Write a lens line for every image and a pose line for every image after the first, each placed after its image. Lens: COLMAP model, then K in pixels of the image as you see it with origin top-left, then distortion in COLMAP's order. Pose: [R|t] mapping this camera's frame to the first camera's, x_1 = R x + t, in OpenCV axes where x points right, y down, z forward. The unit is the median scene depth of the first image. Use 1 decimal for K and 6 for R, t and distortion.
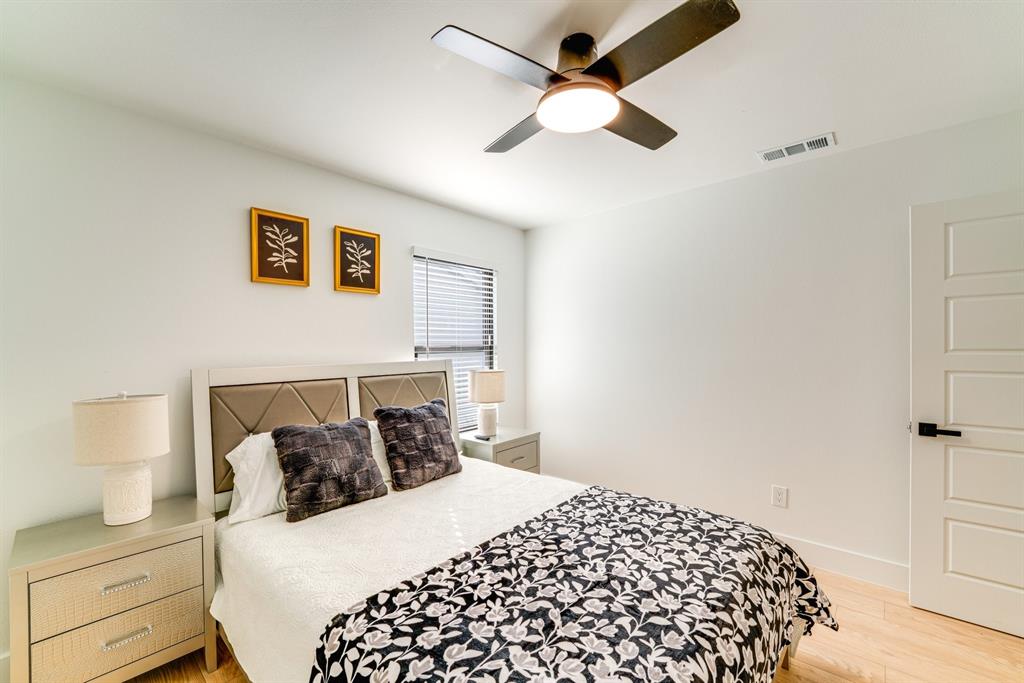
lens RADIAL K [[424.5, 0, 511.5], [0, 424.5, 344.9], [0, 0, 1]] dist [-0.001117, -0.000118]
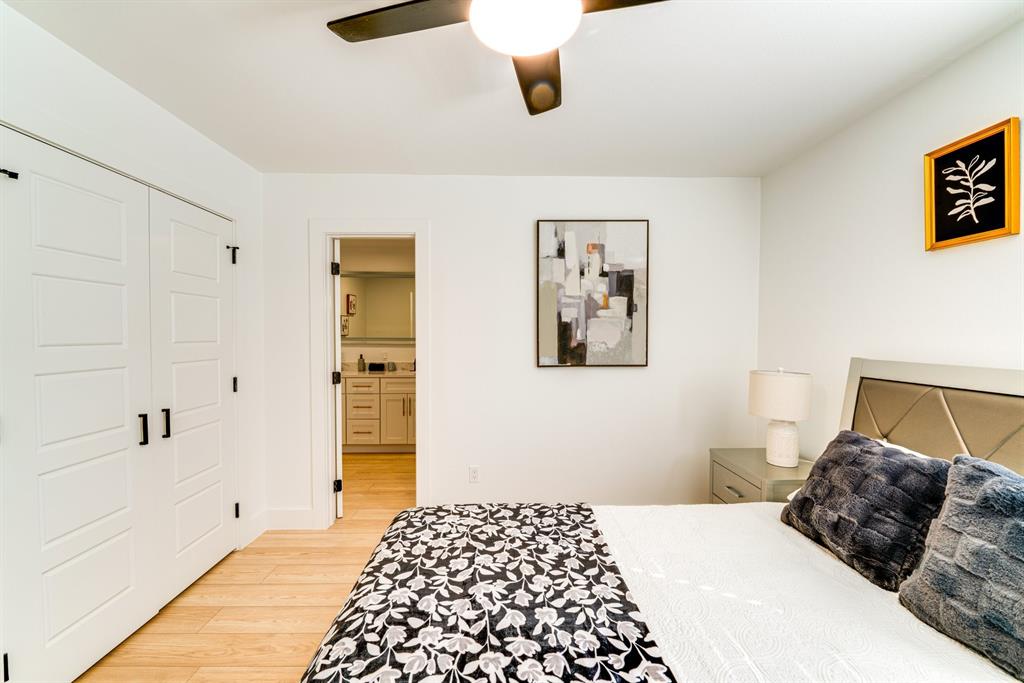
lens RADIAL K [[424.5, 0, 511.5], [0, 424.5, 344.9], [0, 0, 1]] dist [-0.001117, -0.000118]
pose [[-0.736870, 0.022843, -0.675649, 0.770418], [0.001663, 0.999487, 0.031978, -0.008887], [0.676033, 0.022440, -0.736530, 1.743333]]
